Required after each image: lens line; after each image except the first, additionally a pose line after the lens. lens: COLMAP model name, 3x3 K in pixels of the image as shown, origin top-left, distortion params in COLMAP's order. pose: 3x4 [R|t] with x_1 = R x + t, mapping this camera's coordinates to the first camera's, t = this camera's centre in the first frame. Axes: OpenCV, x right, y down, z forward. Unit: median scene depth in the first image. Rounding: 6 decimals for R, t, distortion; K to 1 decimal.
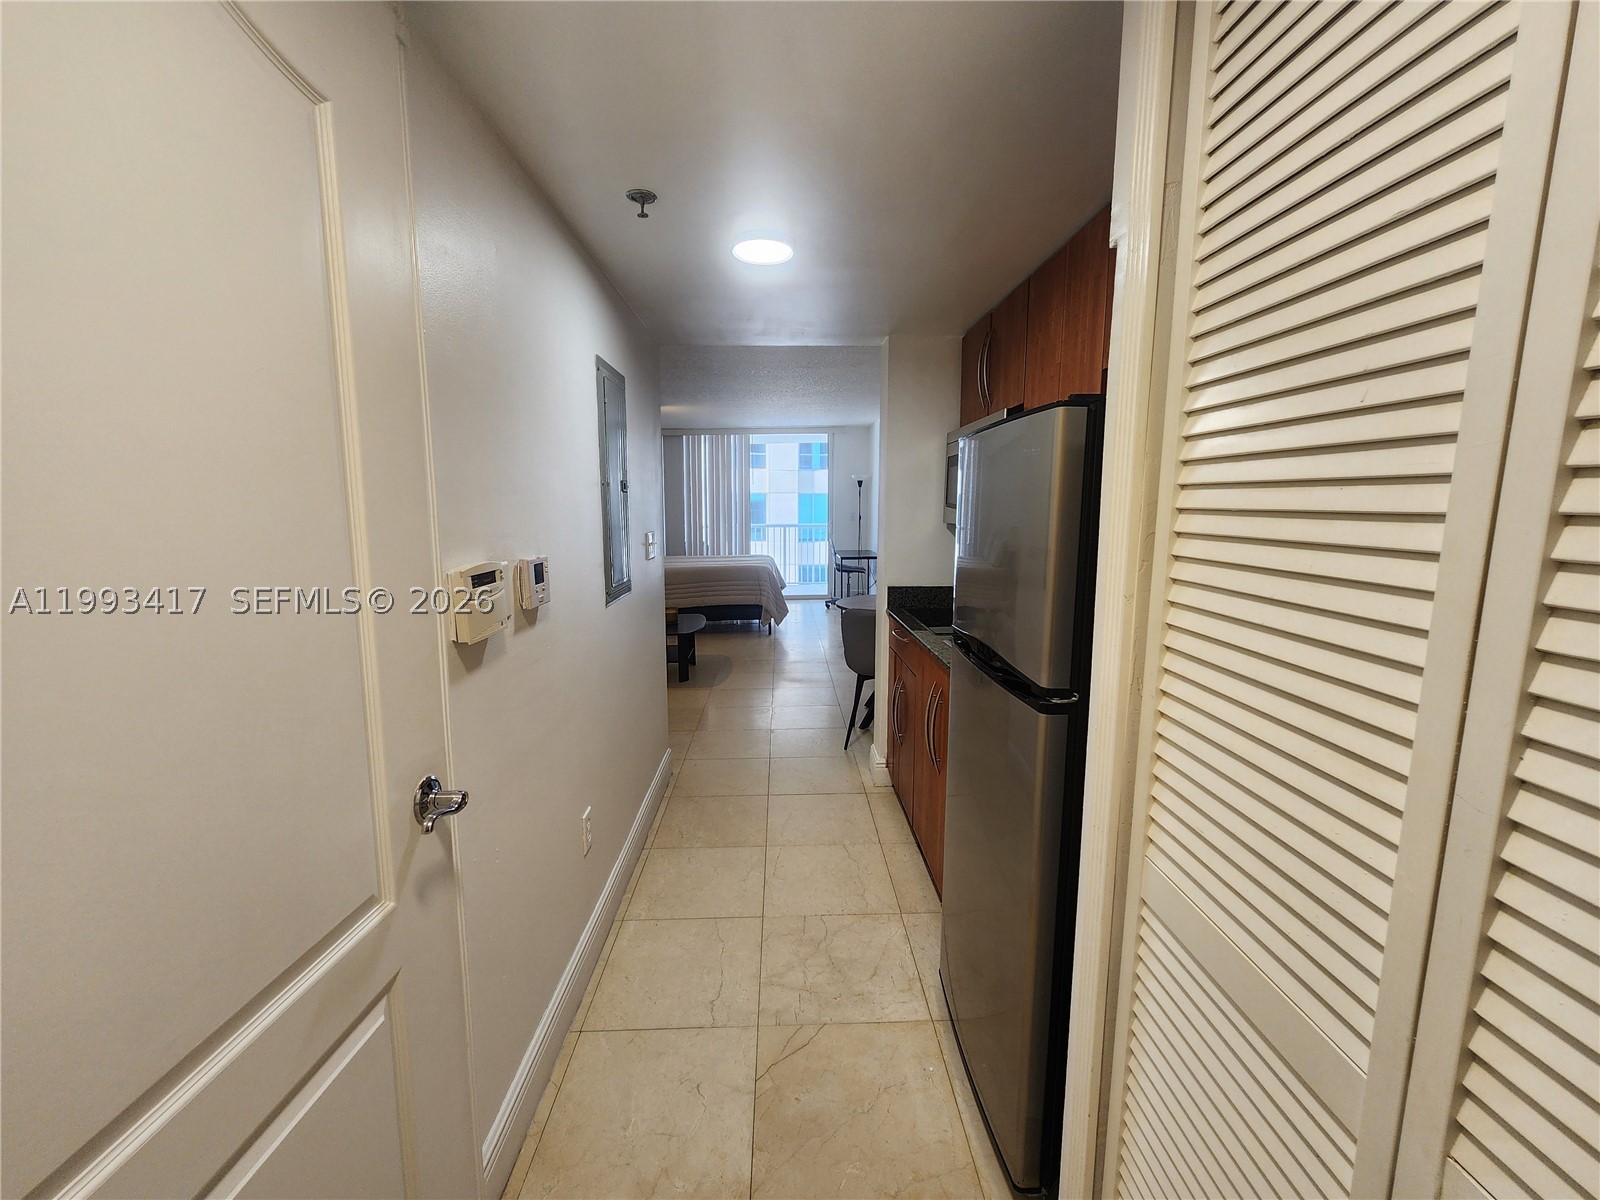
lens RADIAL K [[654.0, 0, 800.3], [0, 654.0, 601.7], [0, 0, 1]] dist [0.000374, 0.000466]
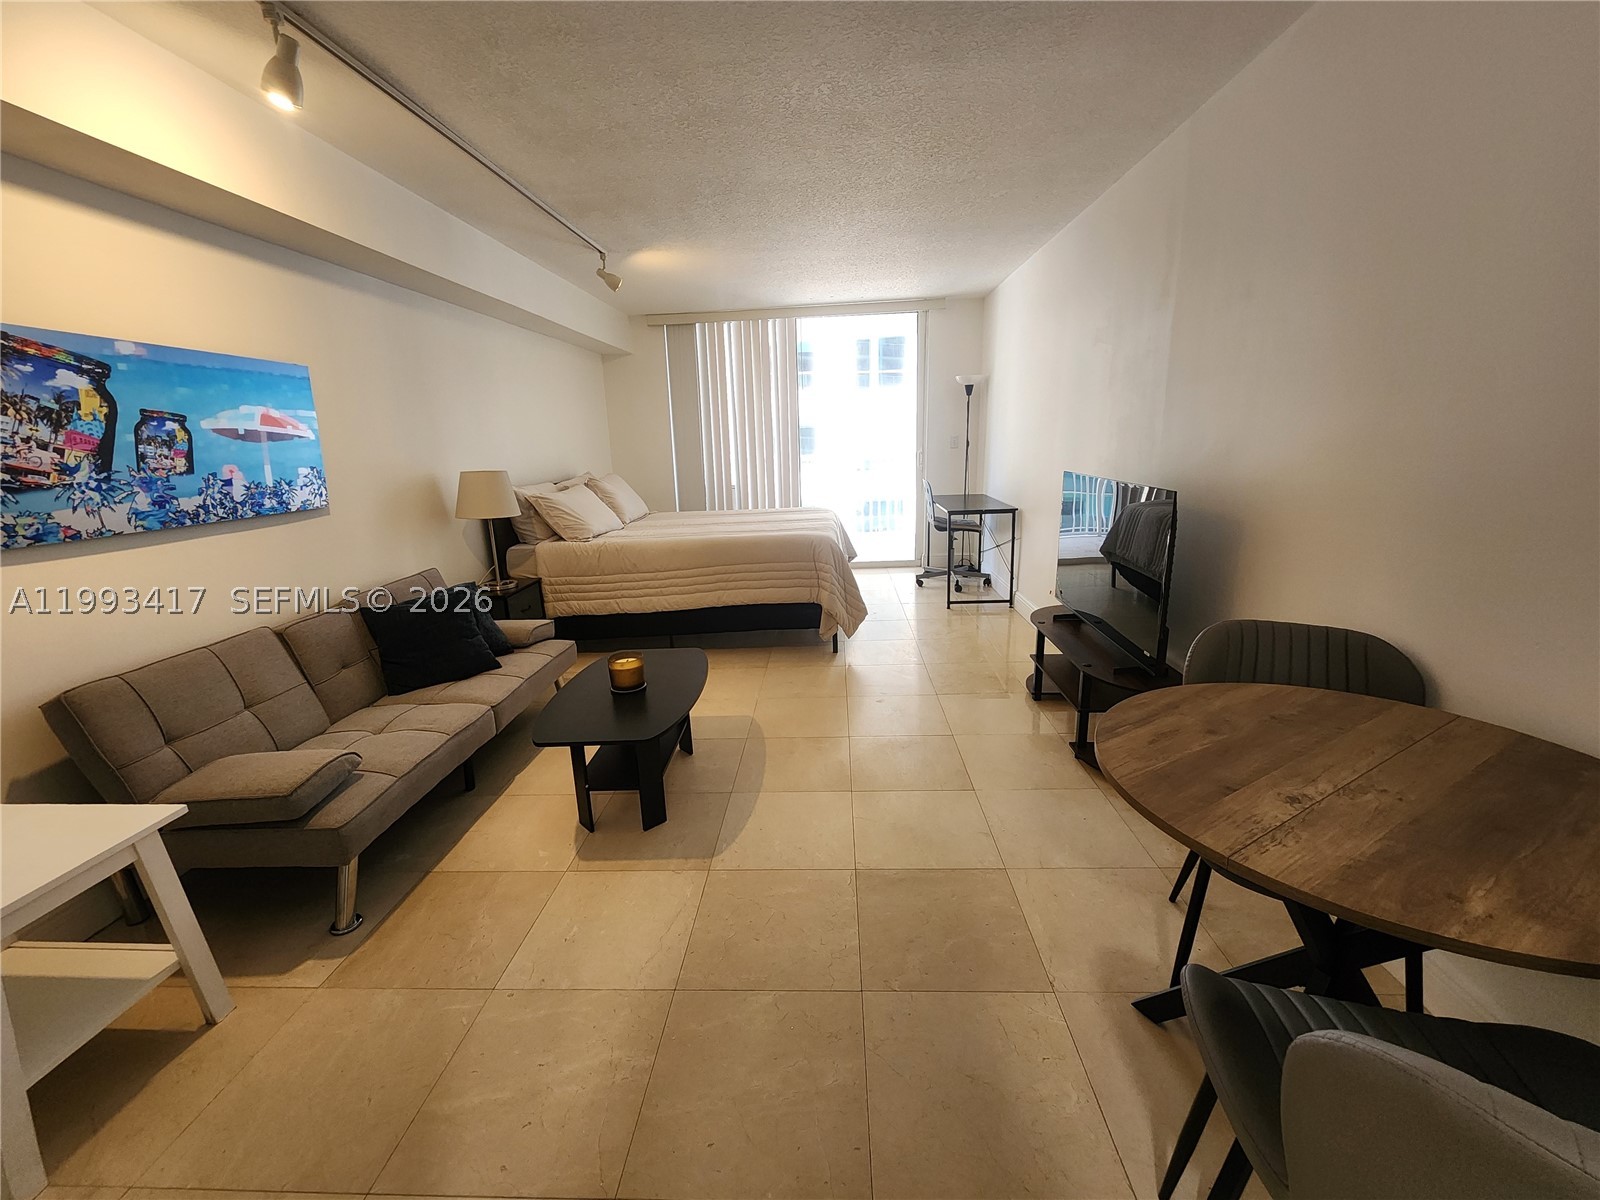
lens RADIAL K [[654.0, 0, 800.0], [0, 654.0, 599.6], [0, 0, 1]] dist [0.000374, 0.000466]
pose [[0.996589, -0.008049, -0.082135, -0.023364], [0.017064, 0.993824, 0.109648, -0.049183], [0.080746, -0.110675, 0.990571, 0.330174]]
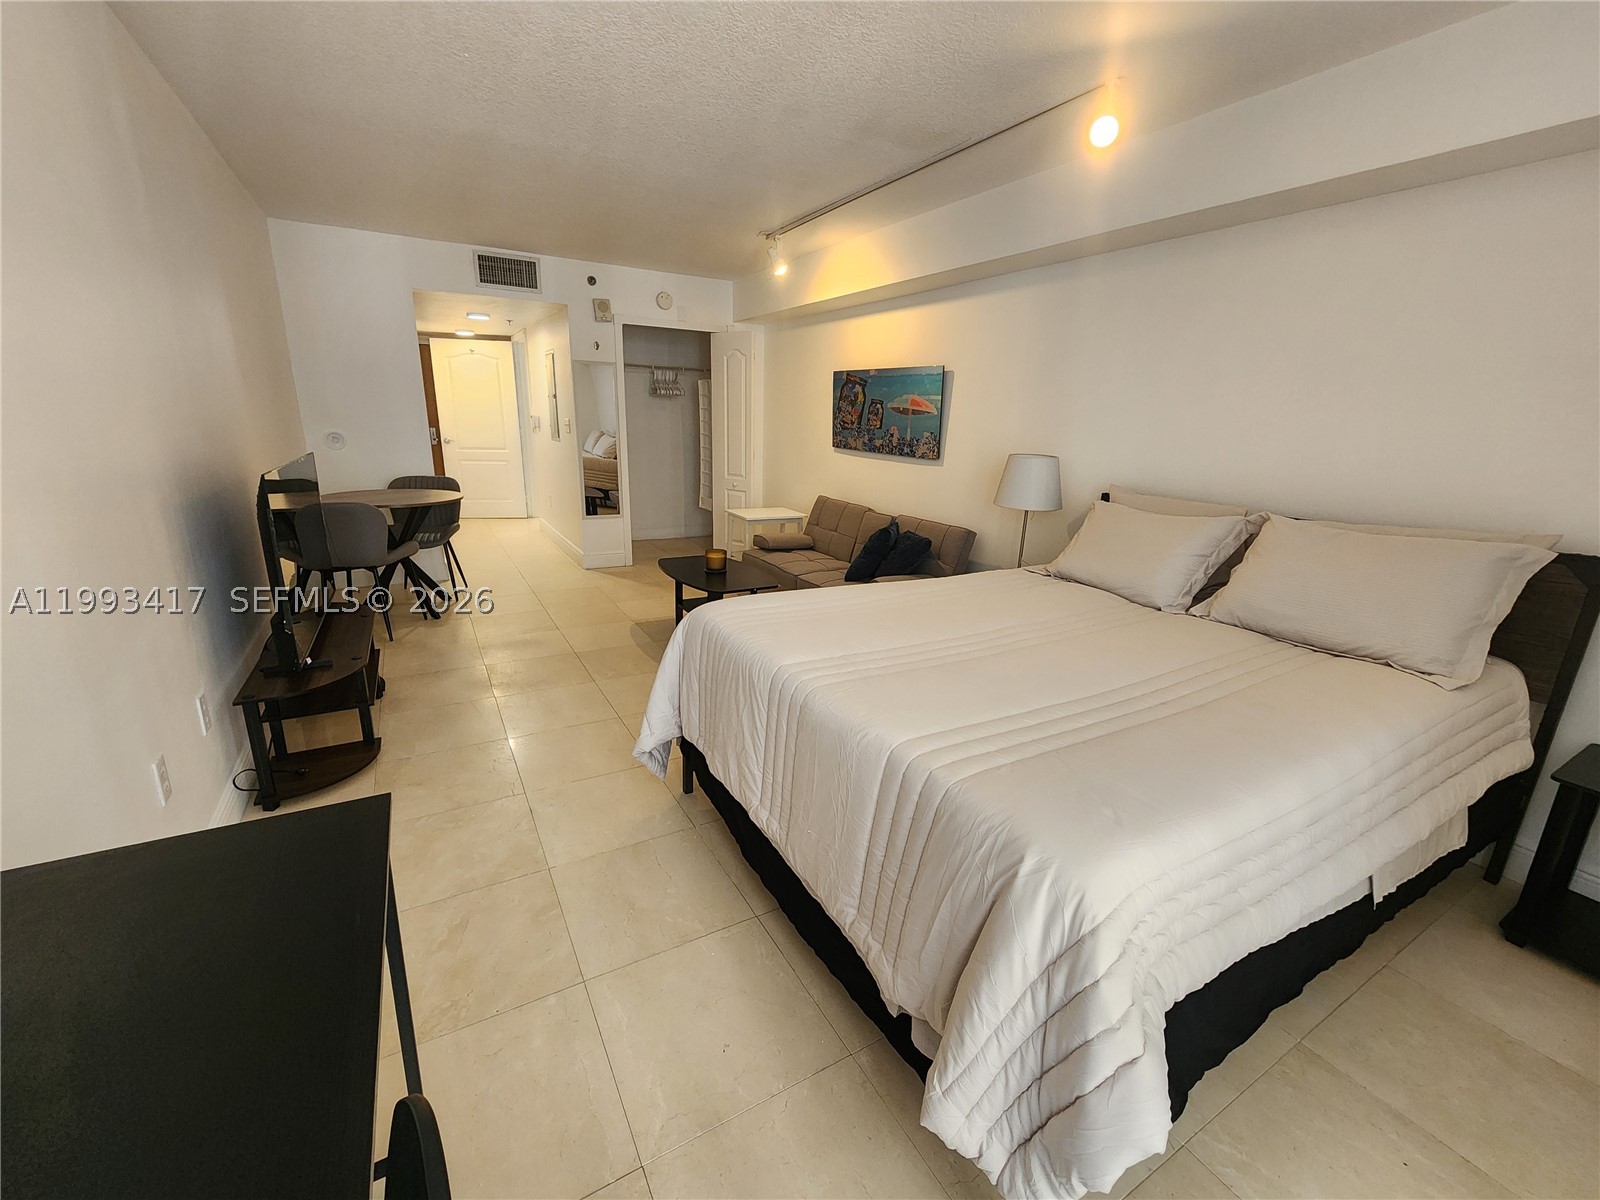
lens RADIAL K [[654.0, 0, 800.9], [0, 654.0, 592.7], [0, 0, 1]] dist [0.000374, 0.000466]
pose [[-0.878469, 0.103446, -0.466466, 0.038818], [-0.092646, 0.920874, 0.378692, -0.142609], [0.468731, 0.375885, -0.799376, 0.984505]]
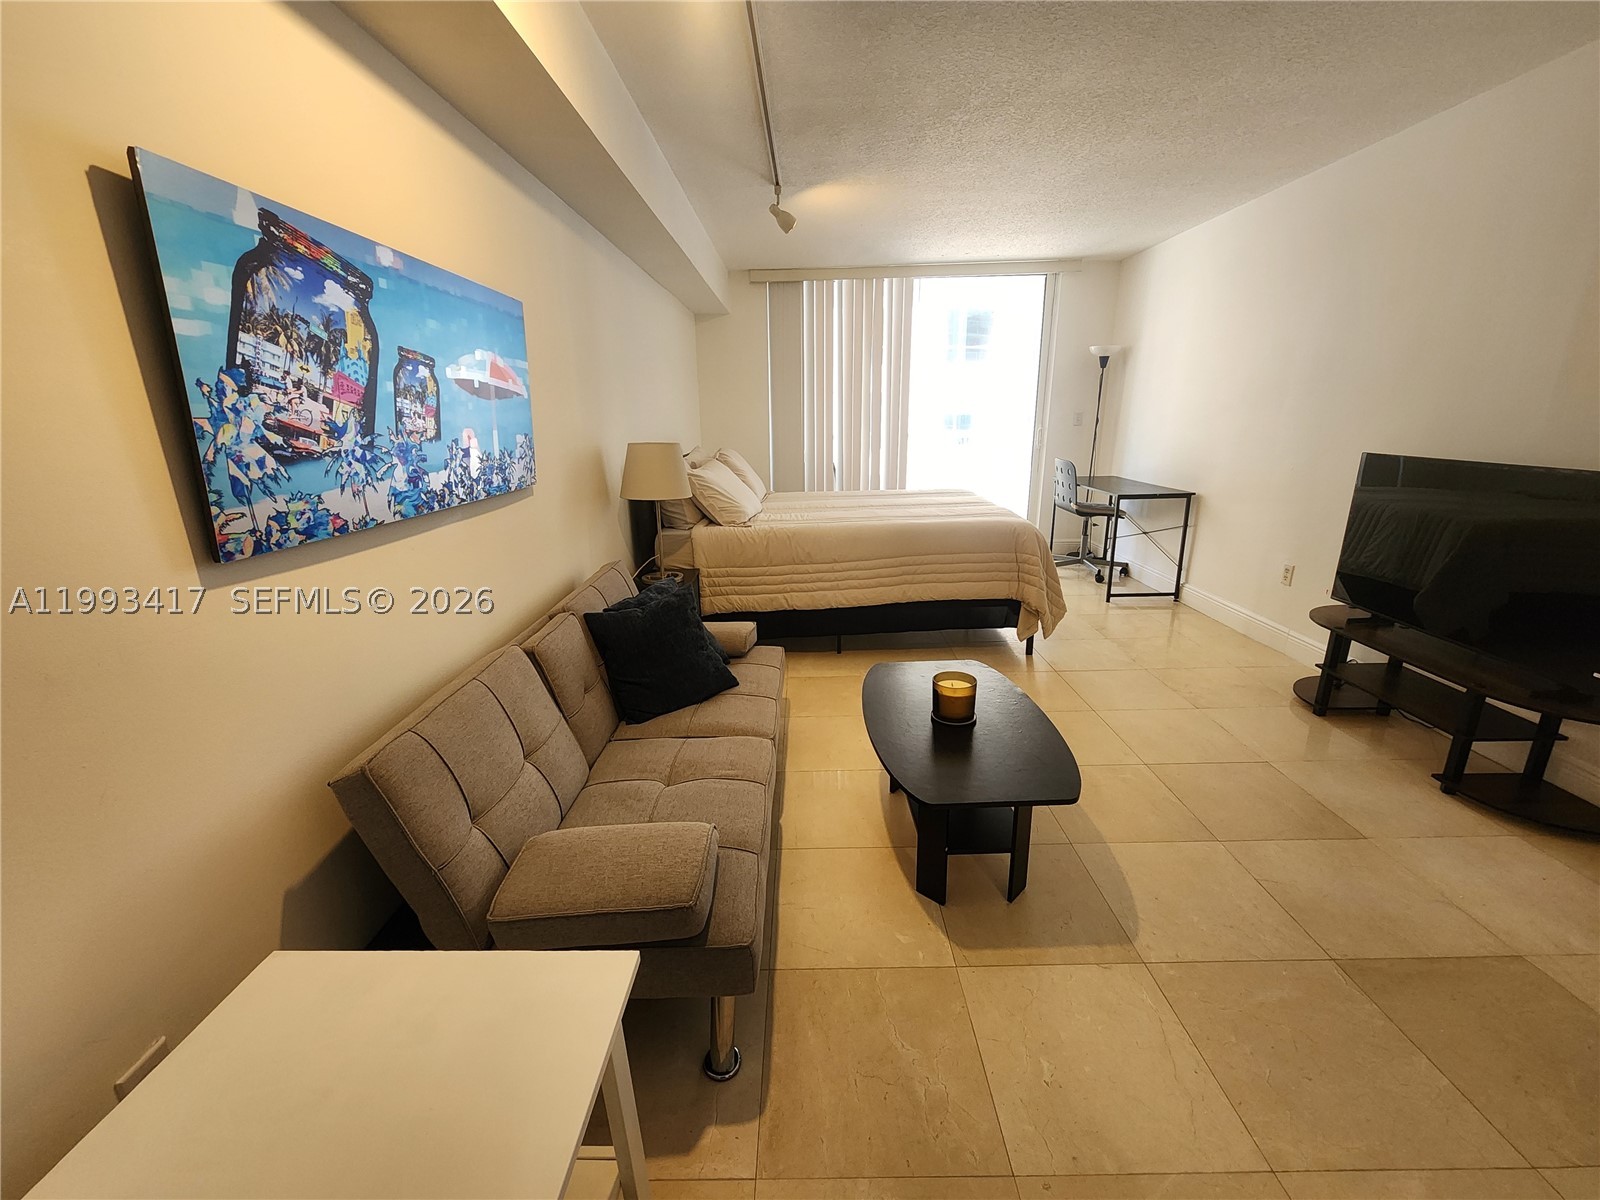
lens RADIAL K [[654.0, 0, 800.4], [0, 654.0, 599.0], [0, 0, 1]] dist [0.000374, 0.000466]
pose [[0.999367, -0.002230, -0.035492, -0.163523], [0.007250, 0.989848, 0.141945, -0.054536], [0.034815, -0.142112, 0.989238, 0.379198]]
